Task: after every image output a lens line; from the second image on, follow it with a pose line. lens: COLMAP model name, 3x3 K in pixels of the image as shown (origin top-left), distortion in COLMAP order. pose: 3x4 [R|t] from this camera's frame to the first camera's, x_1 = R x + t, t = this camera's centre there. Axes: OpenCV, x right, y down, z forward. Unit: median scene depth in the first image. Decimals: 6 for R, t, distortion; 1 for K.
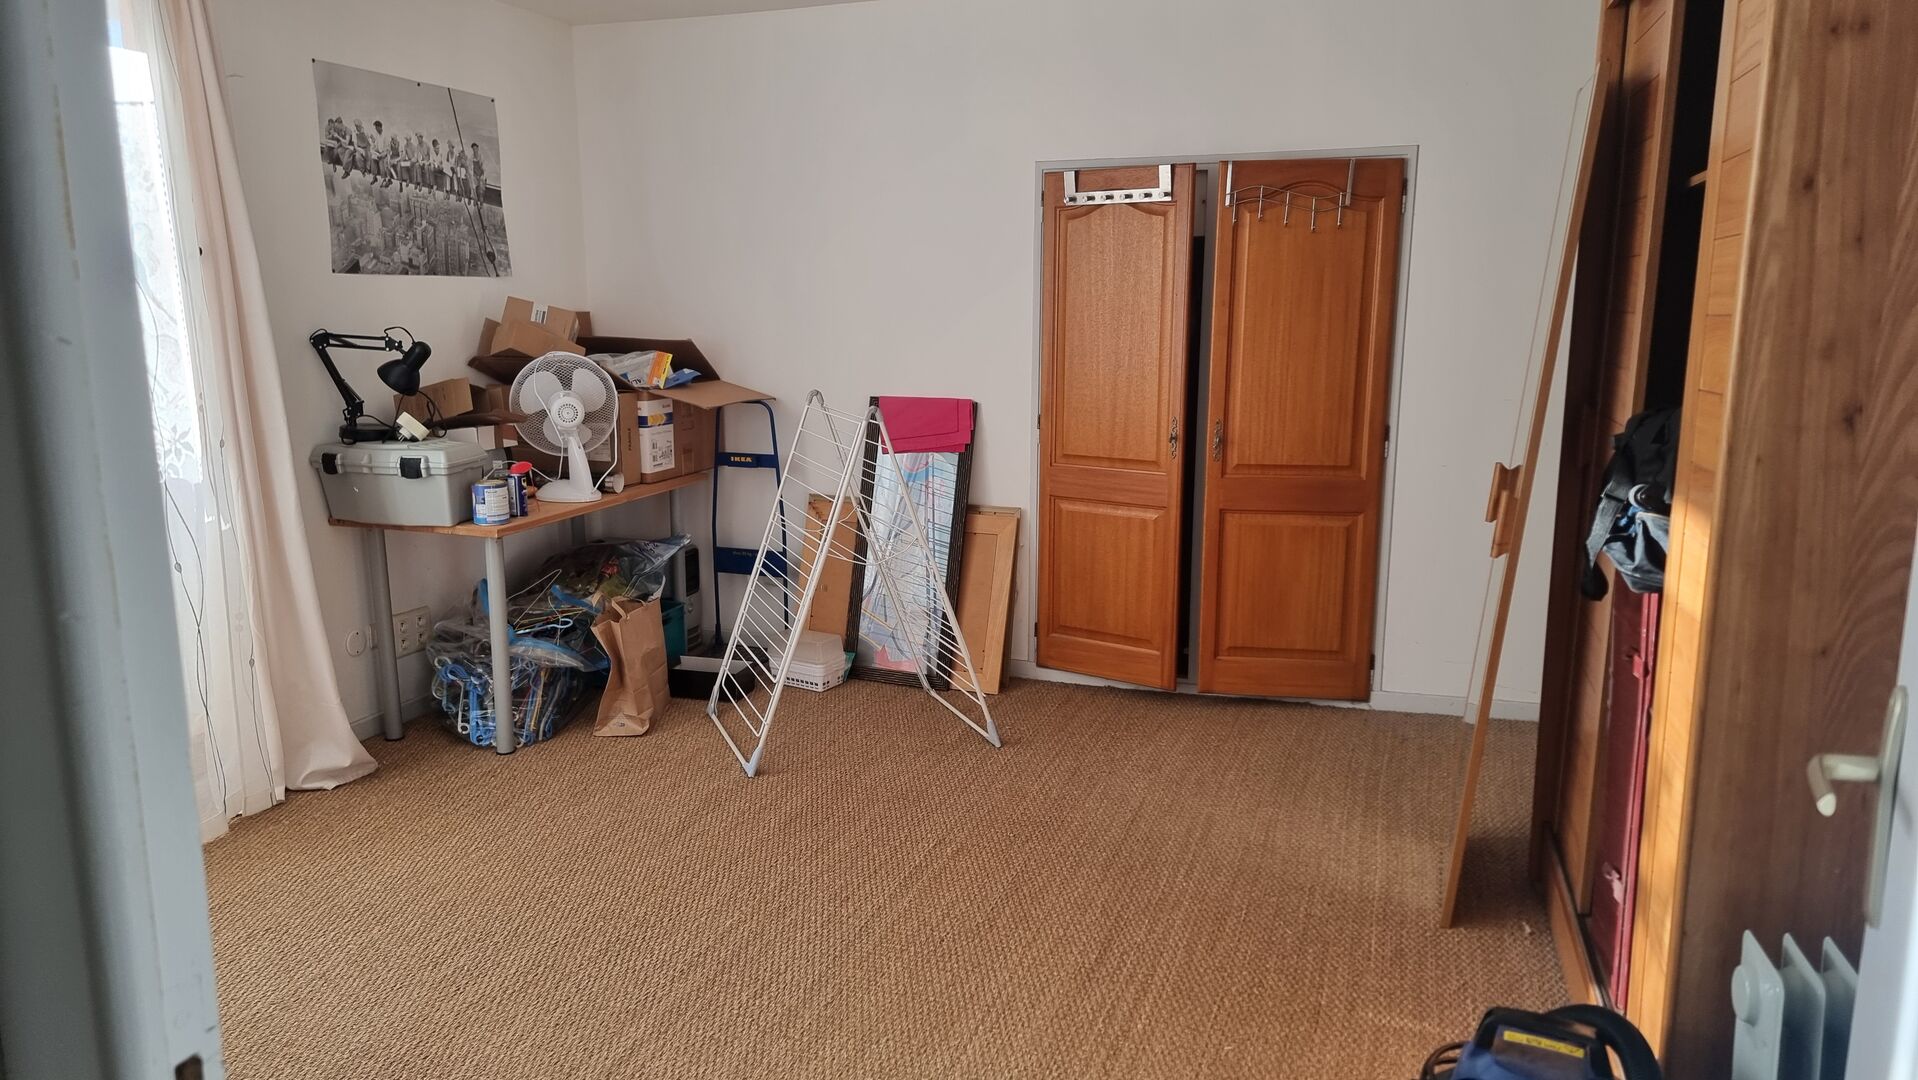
lens RADIAL K [[1323.5, 0, 960.7], [0, 1323.5, 536.4], [0, 0, 1]] dist [0.062469, -0.023776]
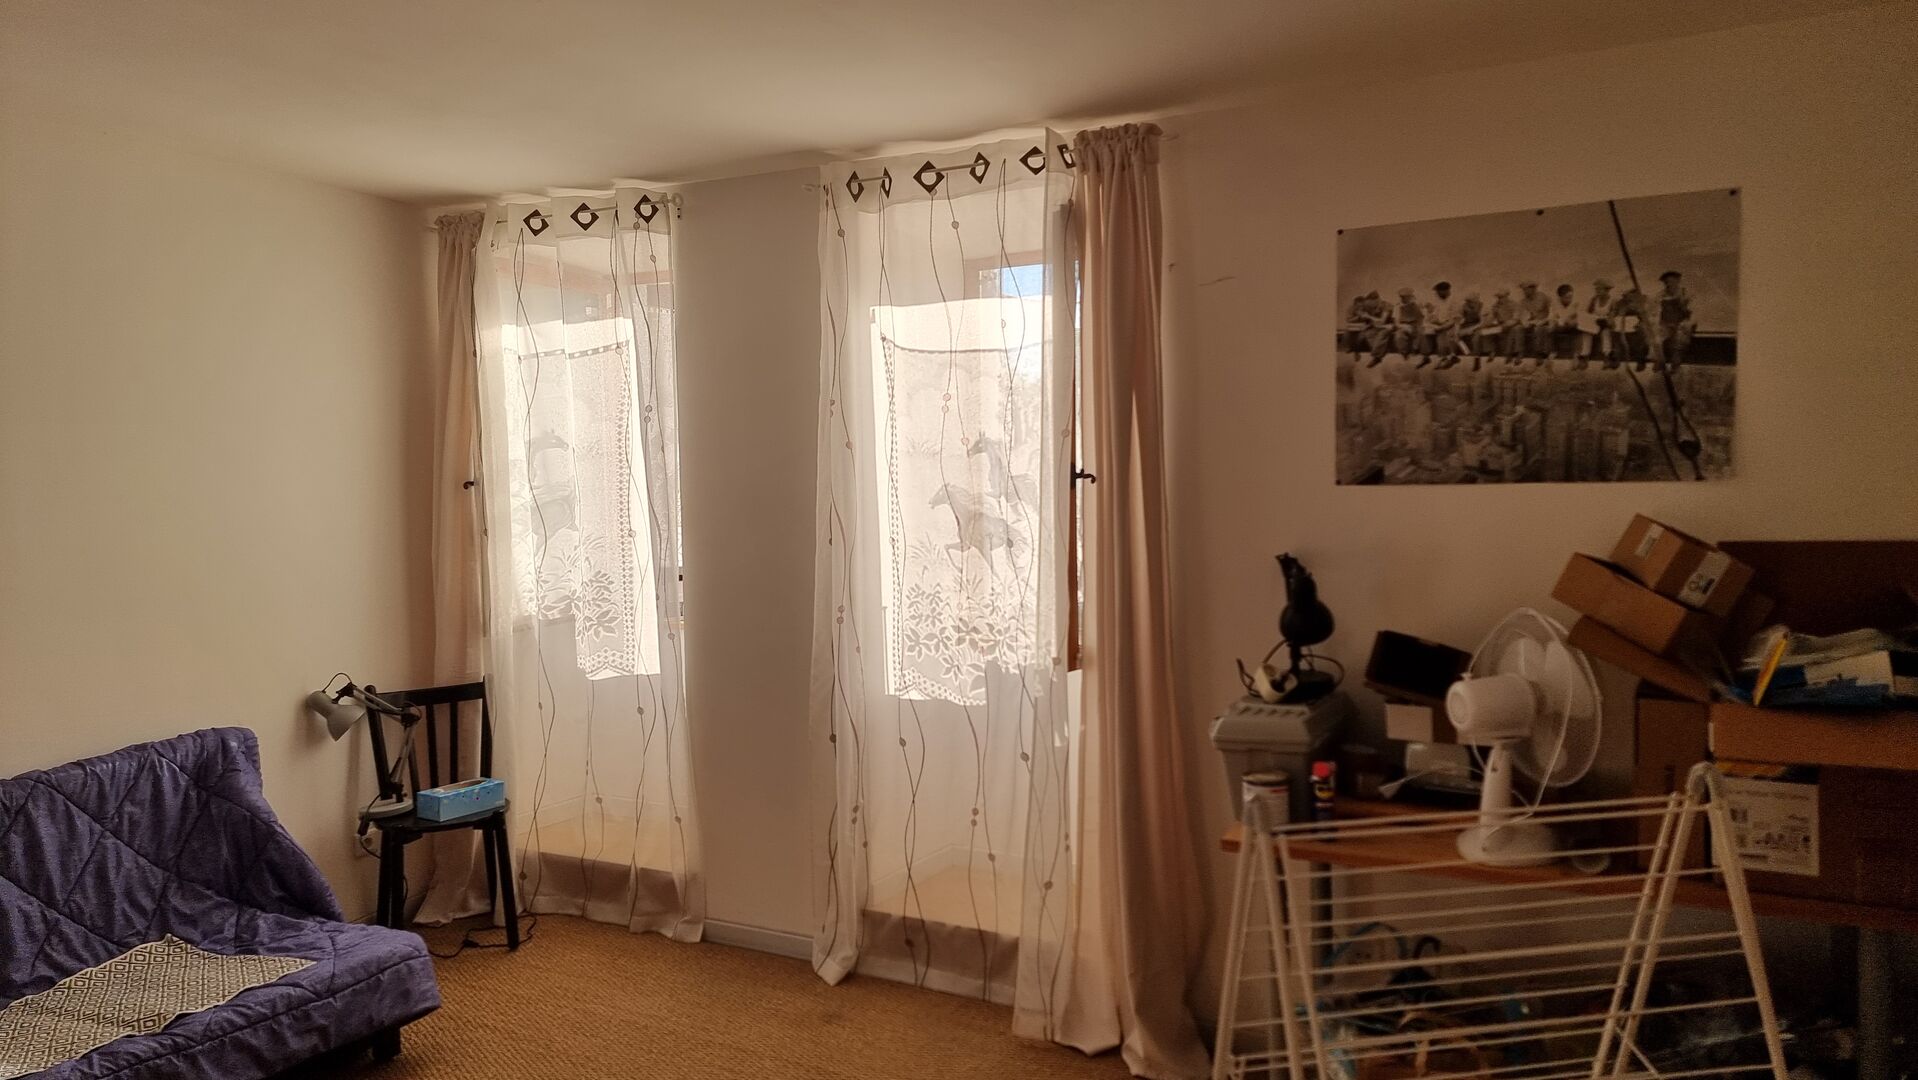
lens RADIAL K [[1323.5, 0, 959.0], [0, 1323.5, 550.7], [0, 0, 1]] dist [0.062469, -0.023776]
pose [[-0.163088, 0.061000, -0.984724, 0.343103], [-0.162310, 0.982829, 0.087764, -0.181254], [0.973169, 0.174144, -0.150387, 0.861273]]
